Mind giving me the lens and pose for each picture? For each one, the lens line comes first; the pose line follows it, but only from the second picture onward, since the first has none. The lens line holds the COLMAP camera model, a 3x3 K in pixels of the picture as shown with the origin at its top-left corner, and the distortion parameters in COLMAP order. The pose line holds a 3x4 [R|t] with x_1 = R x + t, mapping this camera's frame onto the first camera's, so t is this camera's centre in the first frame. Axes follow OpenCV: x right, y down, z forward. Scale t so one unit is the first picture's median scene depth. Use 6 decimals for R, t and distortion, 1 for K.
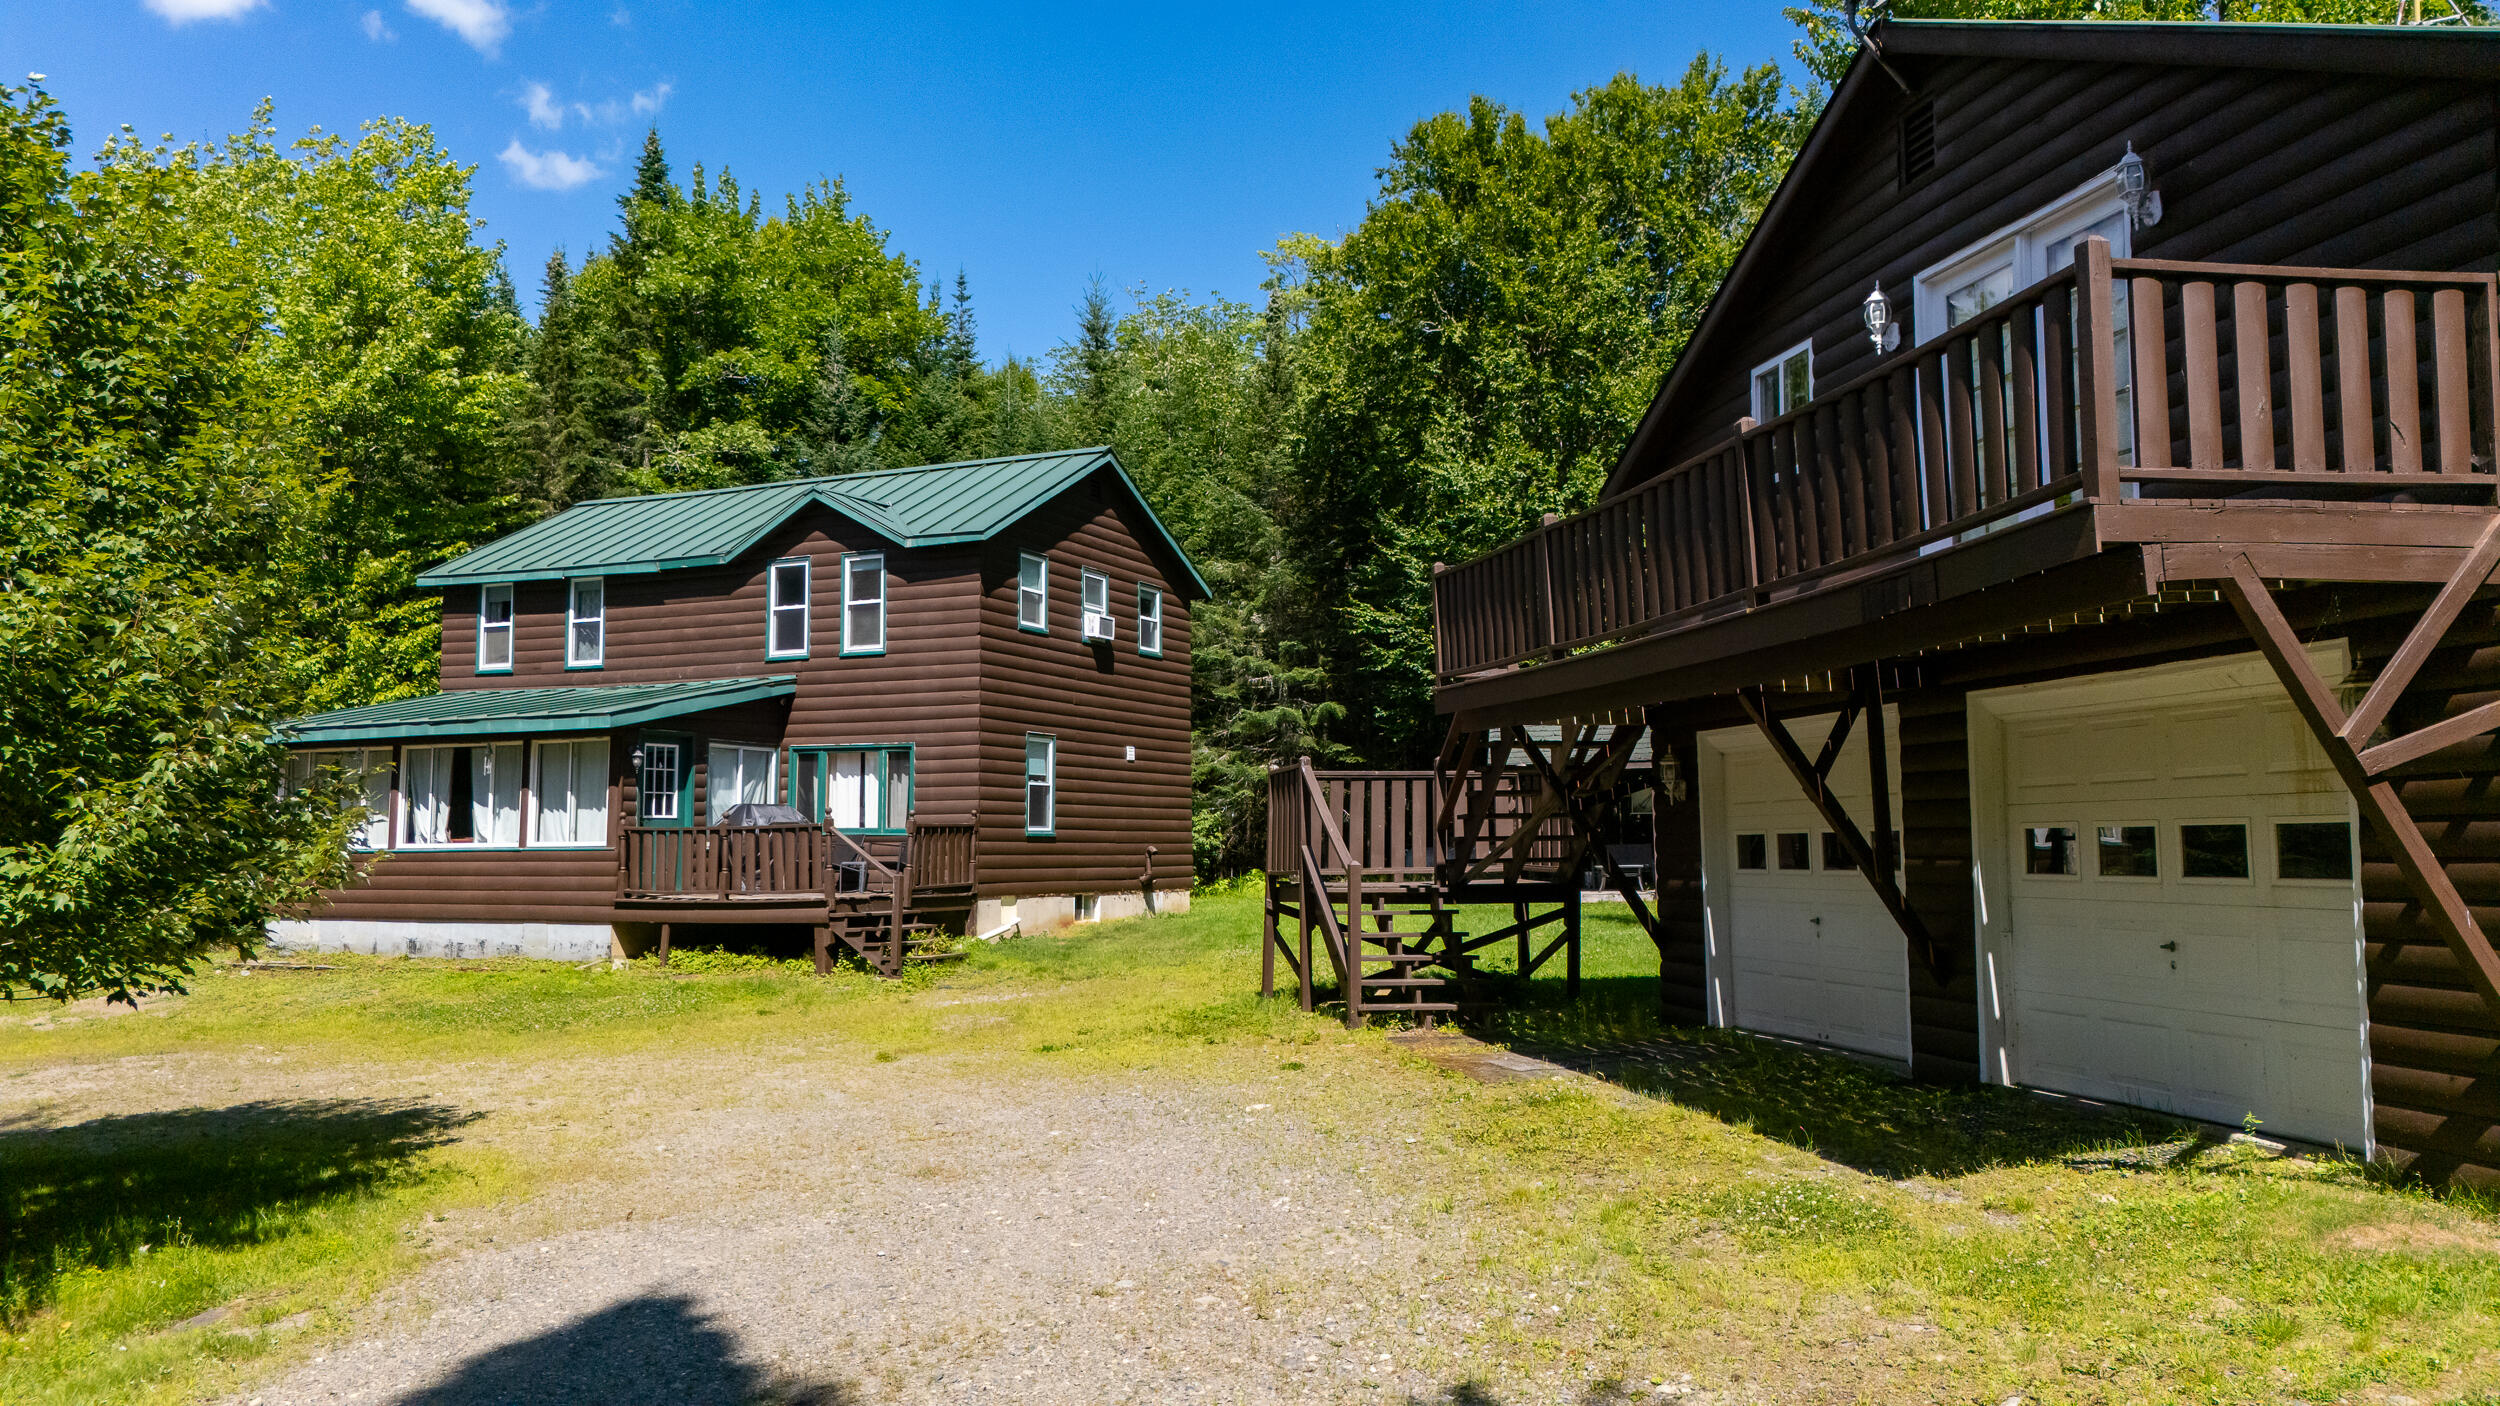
lens RADIAL K [[1842.2, 0, 1258.5], [0, 1842.2, 702.0], [0, 0, 1]] dist [0.048323, -0.028634]
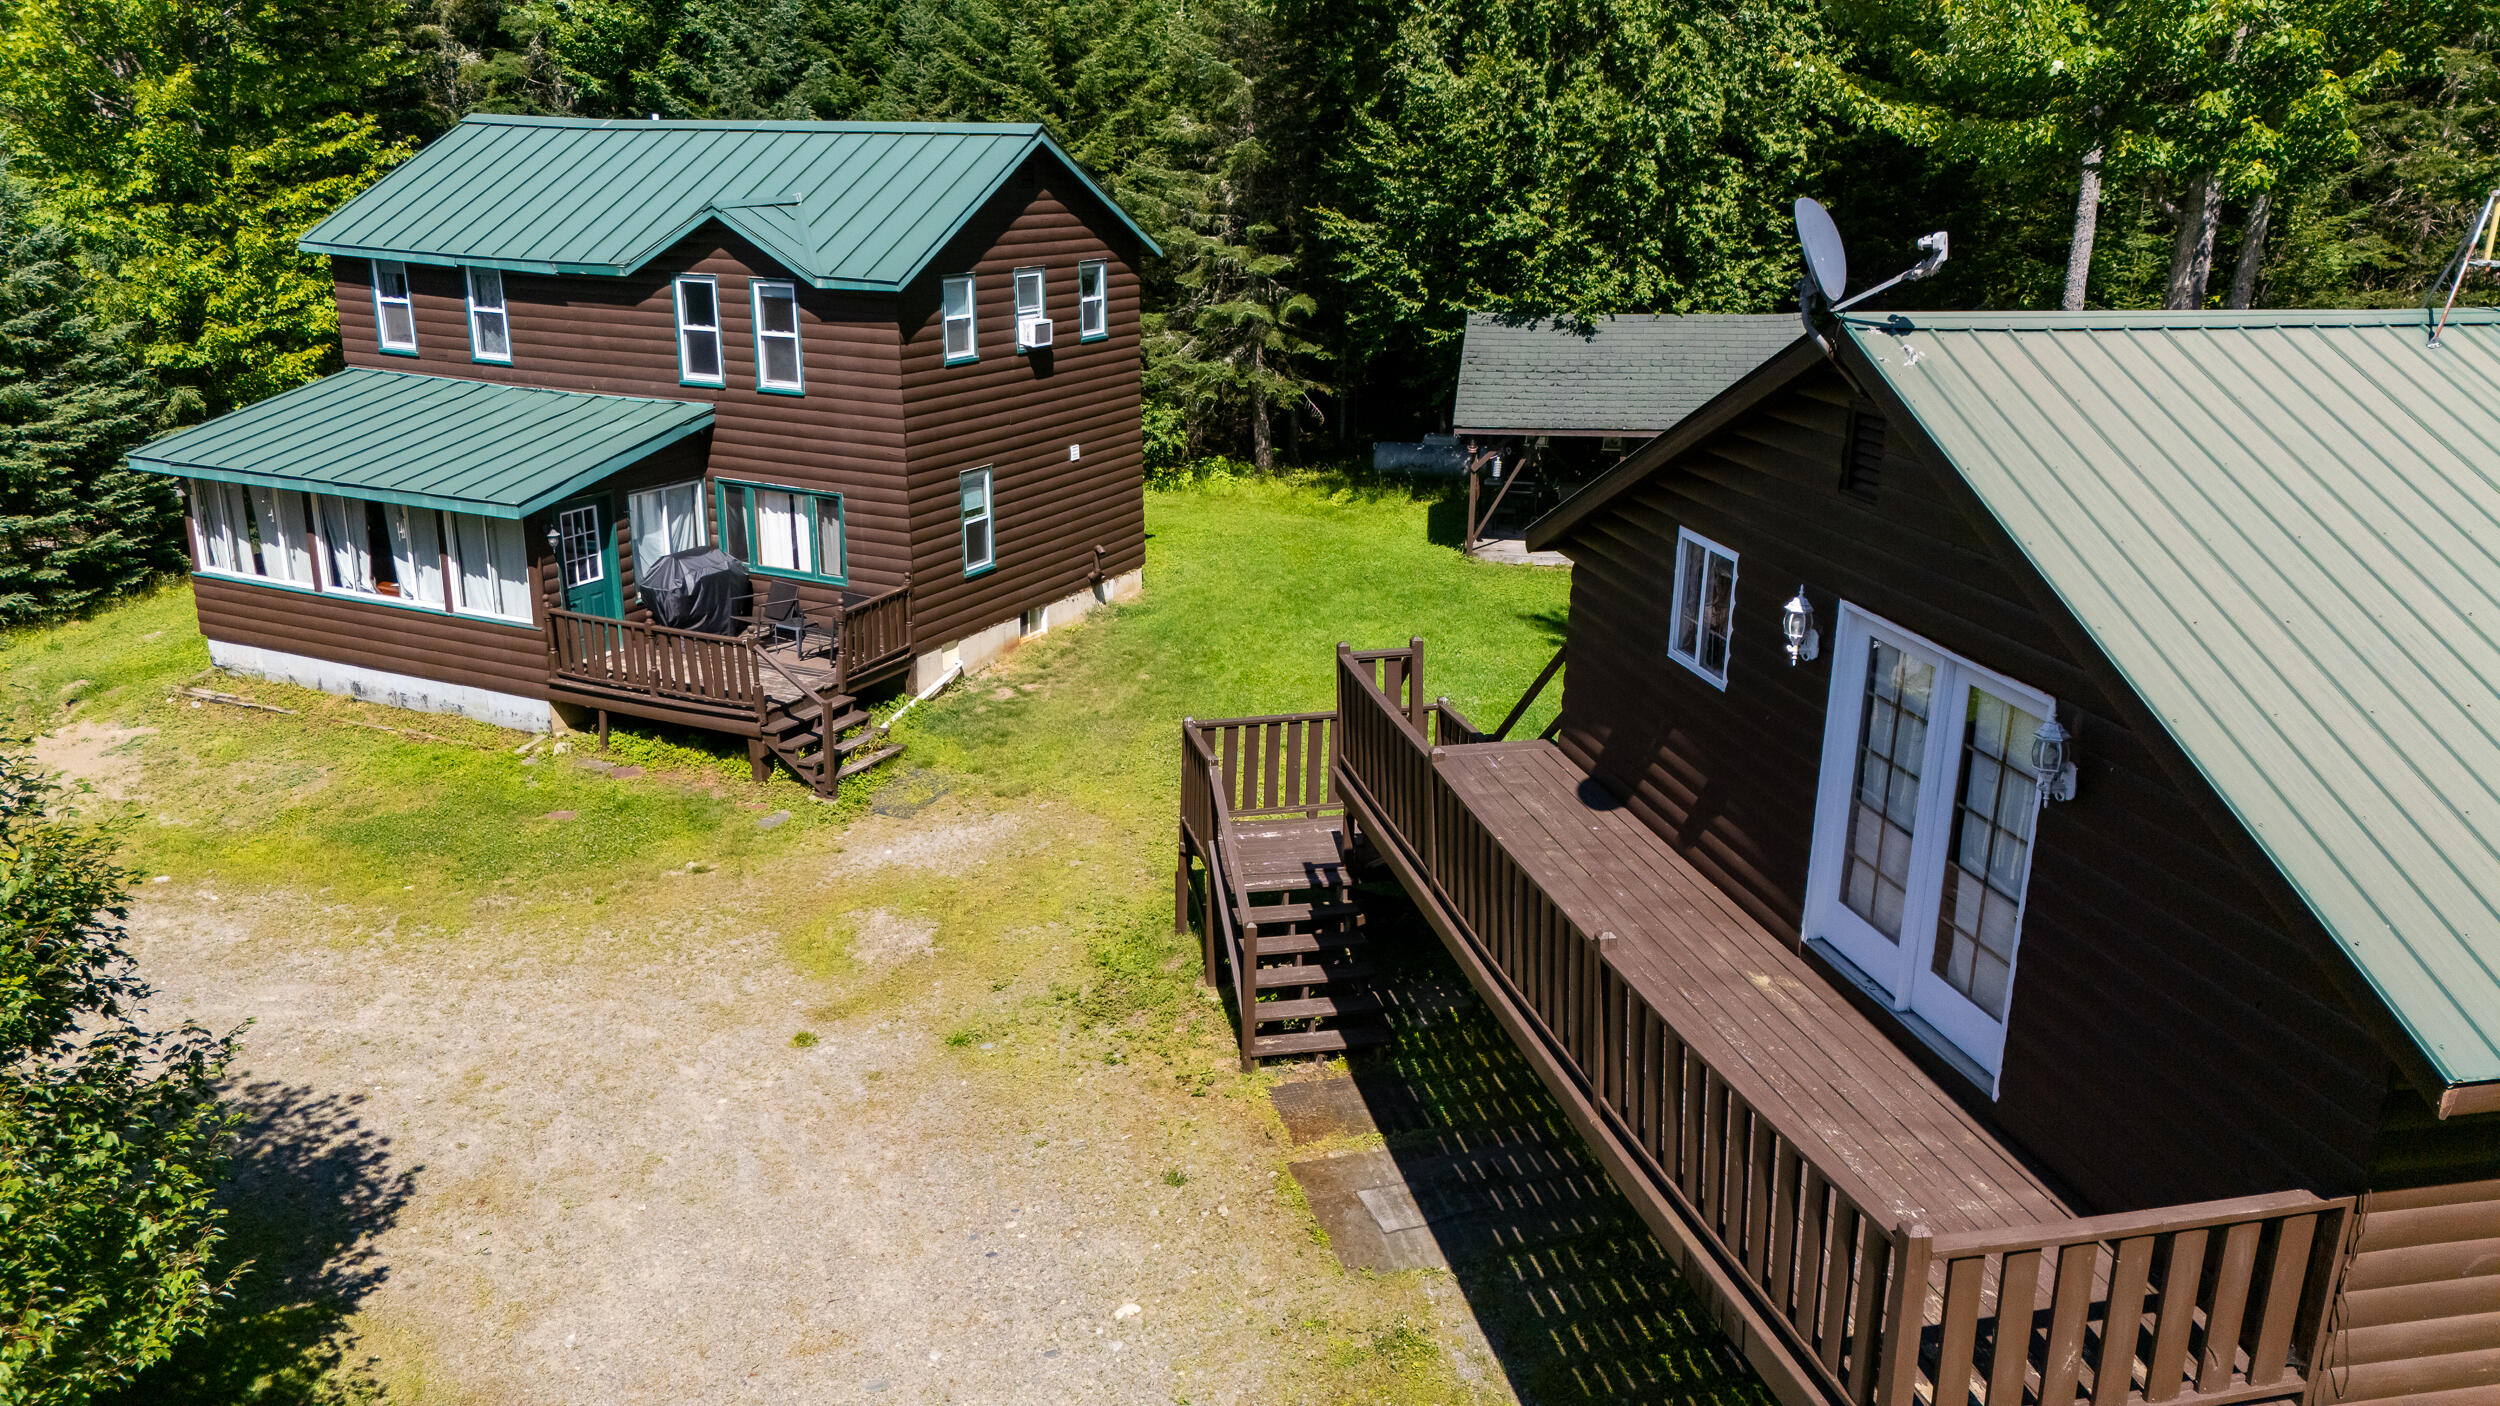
lens RADIAL K [[1842.2, 0, 1253.8], [0, 1842.2, 701.8], [0, 0, 1]] dist [0.048323, -0.028634]
pose [[0.999900, 0.013217, -0.005088, 0.033896], [-0.010356, 0.927391, 0.373951, -0.235229], [0.009661, -0.373860, 0.927435, 0.066875]]
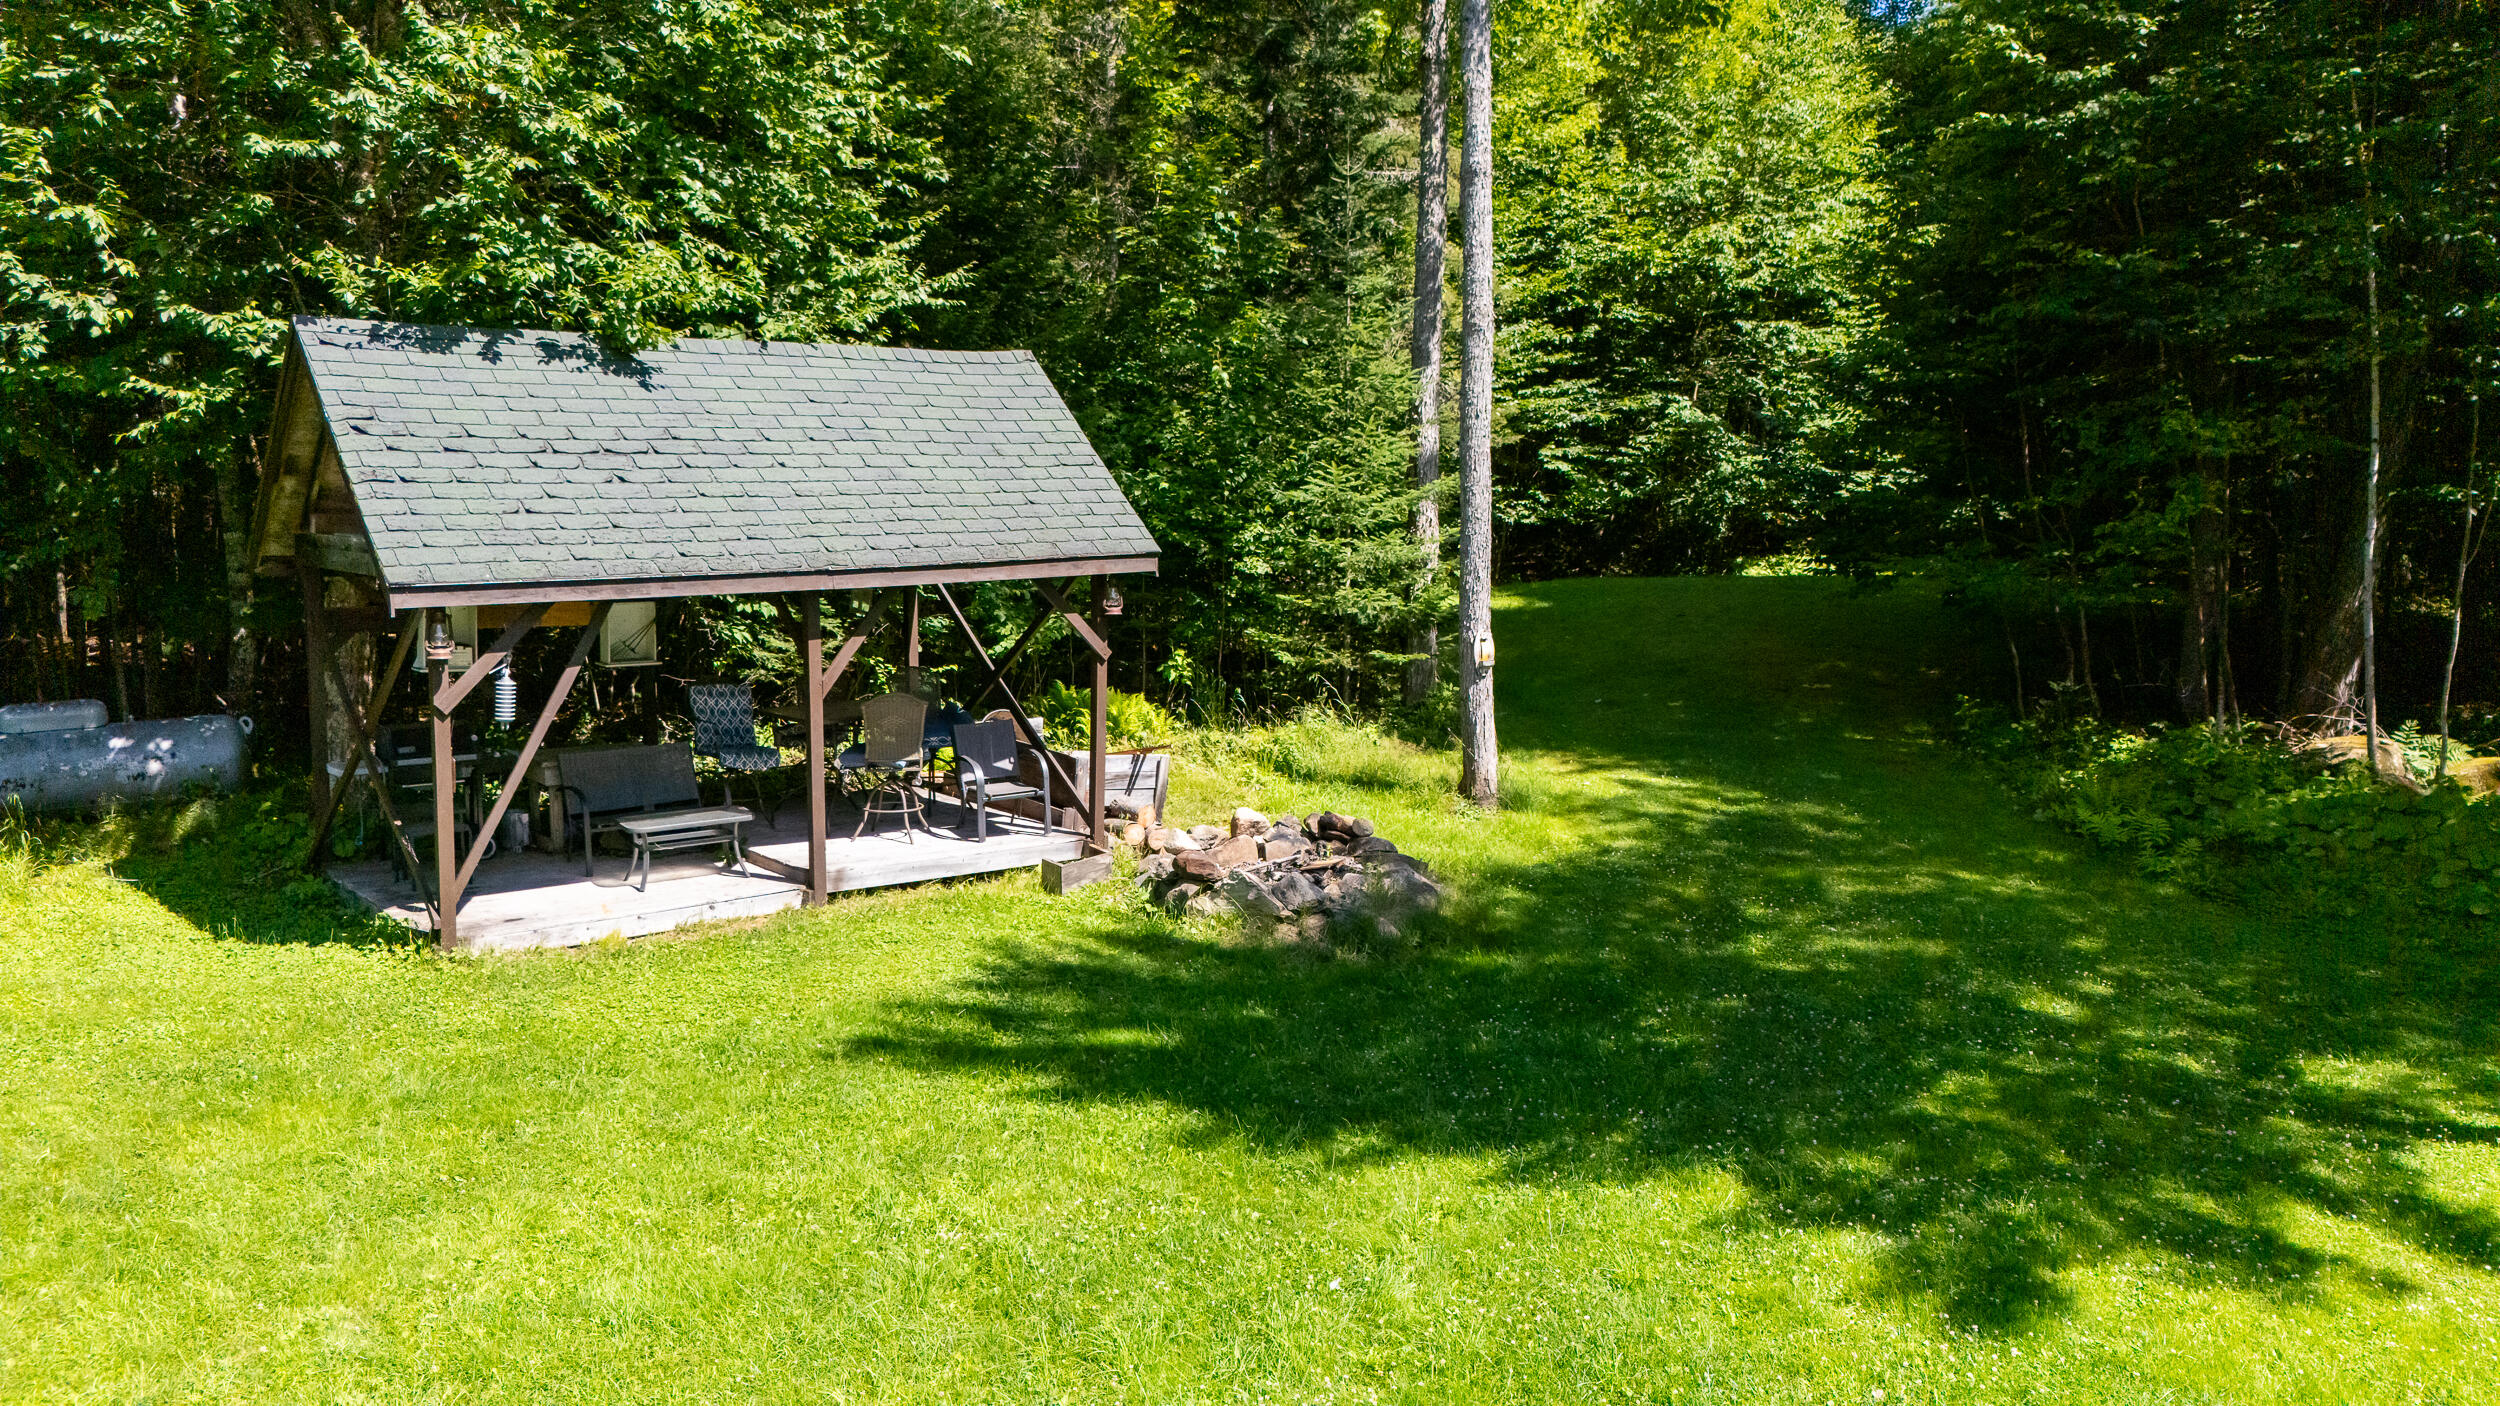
lens RADIAL K [[1842.2, 0, 1296.1], [0, 1842.2, 733.8], [0, 0, 1]] dist [0.048323, -0.028634]
pose [[0.622424, -0.091423, 0.777323, -0.048850], [-0.068139, 0.983054, 0.170180, -0.009856], [-0.779709, -0.158889, 0.605647, 0.816206]]
